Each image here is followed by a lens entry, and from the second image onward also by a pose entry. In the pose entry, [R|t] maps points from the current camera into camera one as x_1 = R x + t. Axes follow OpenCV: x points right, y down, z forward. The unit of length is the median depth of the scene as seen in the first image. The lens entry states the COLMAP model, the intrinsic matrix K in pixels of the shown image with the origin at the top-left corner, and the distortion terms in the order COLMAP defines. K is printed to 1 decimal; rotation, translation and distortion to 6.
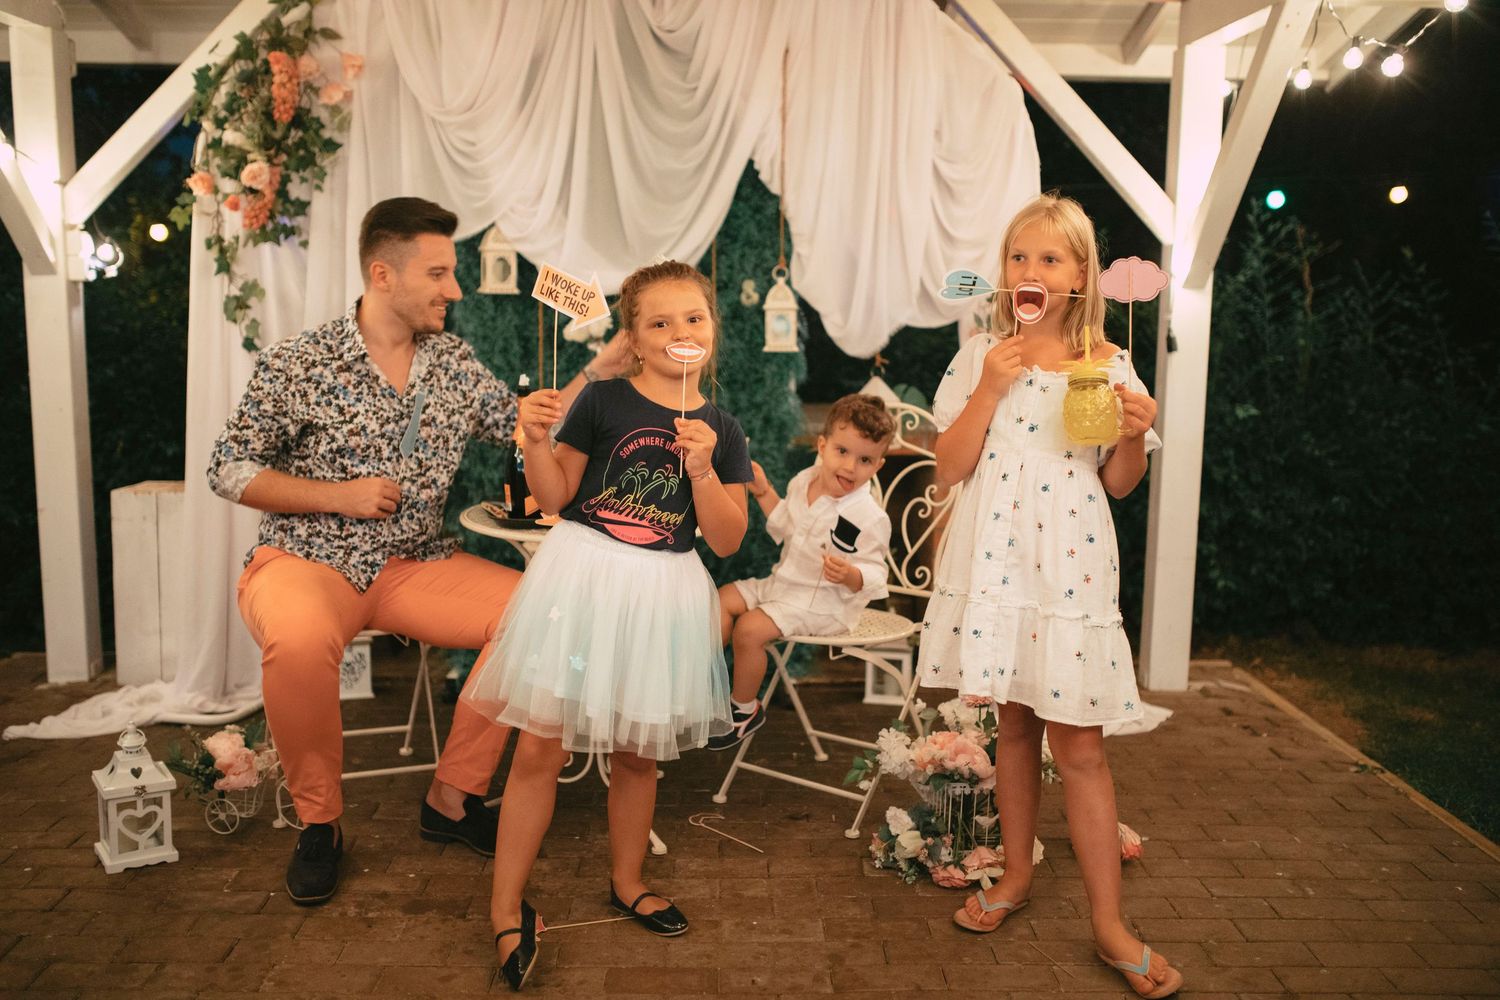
lens RADIAL K [[1435.2, 0, 749.7], [0, 1435.2, 503.7], [0, 0, 1]] dist [-0.008041, 0.000000]
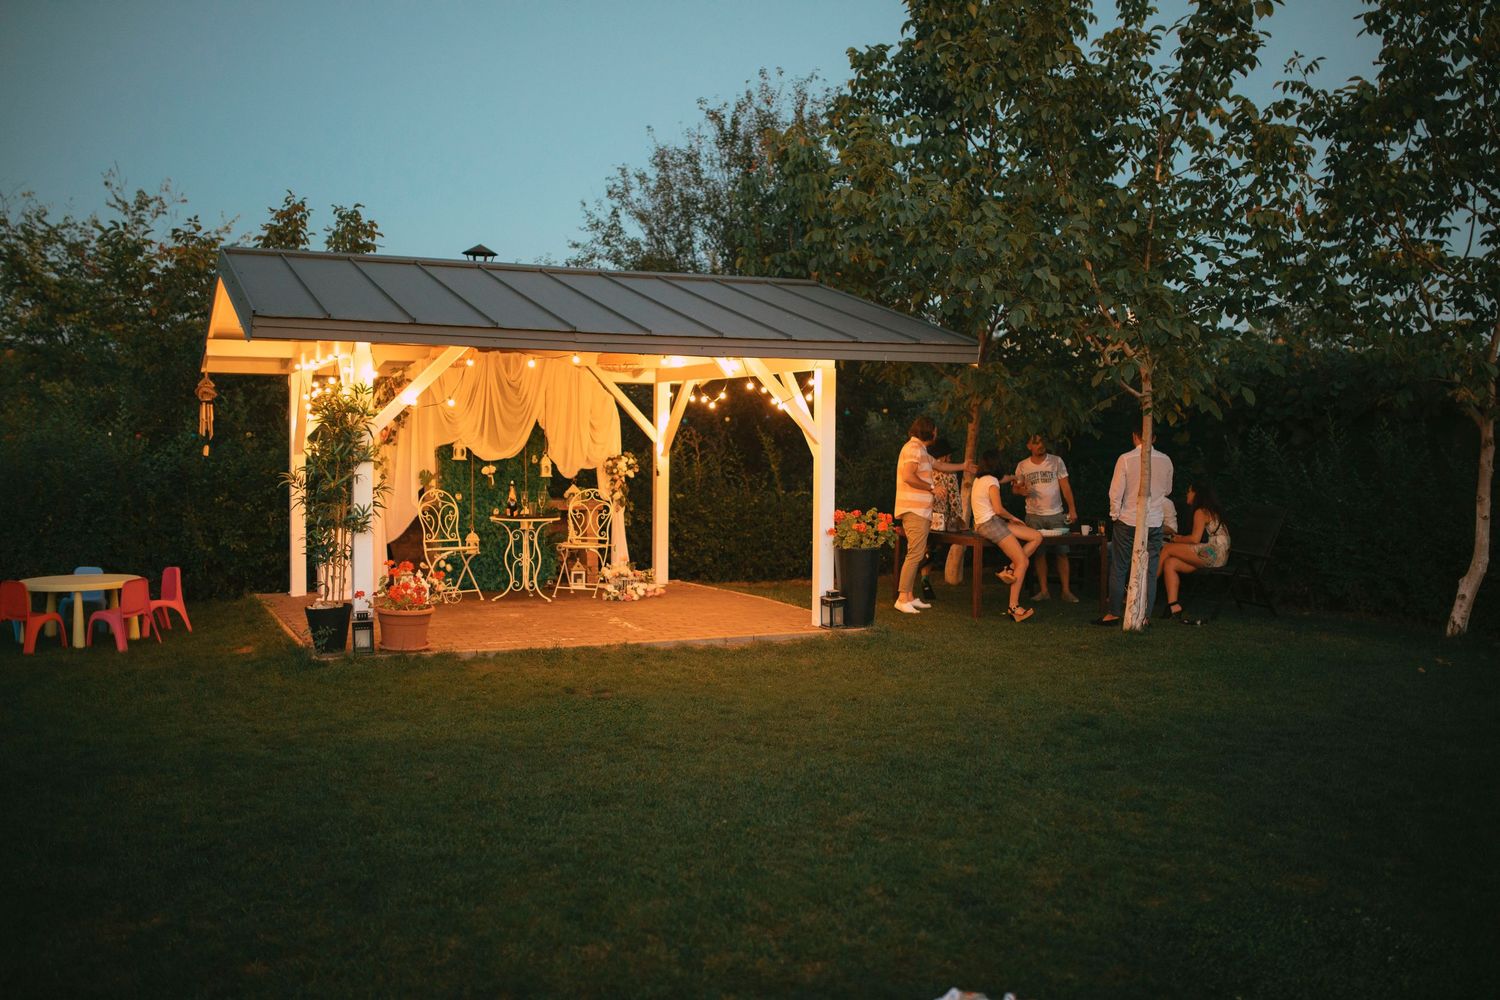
lens RADIAL K [[1435.2, 0, 750.6], [0, 1435.2, 499.3], [0, 0, 1]] dist [-0.008041, 0.000000]
pose [[0.922021, -0.020292, 0.386607, -0.805388], [0.059127, 0.994291, -0.088826, 0.259186], [-0.382597, 0.104759, 0.917957, -2.150258]]
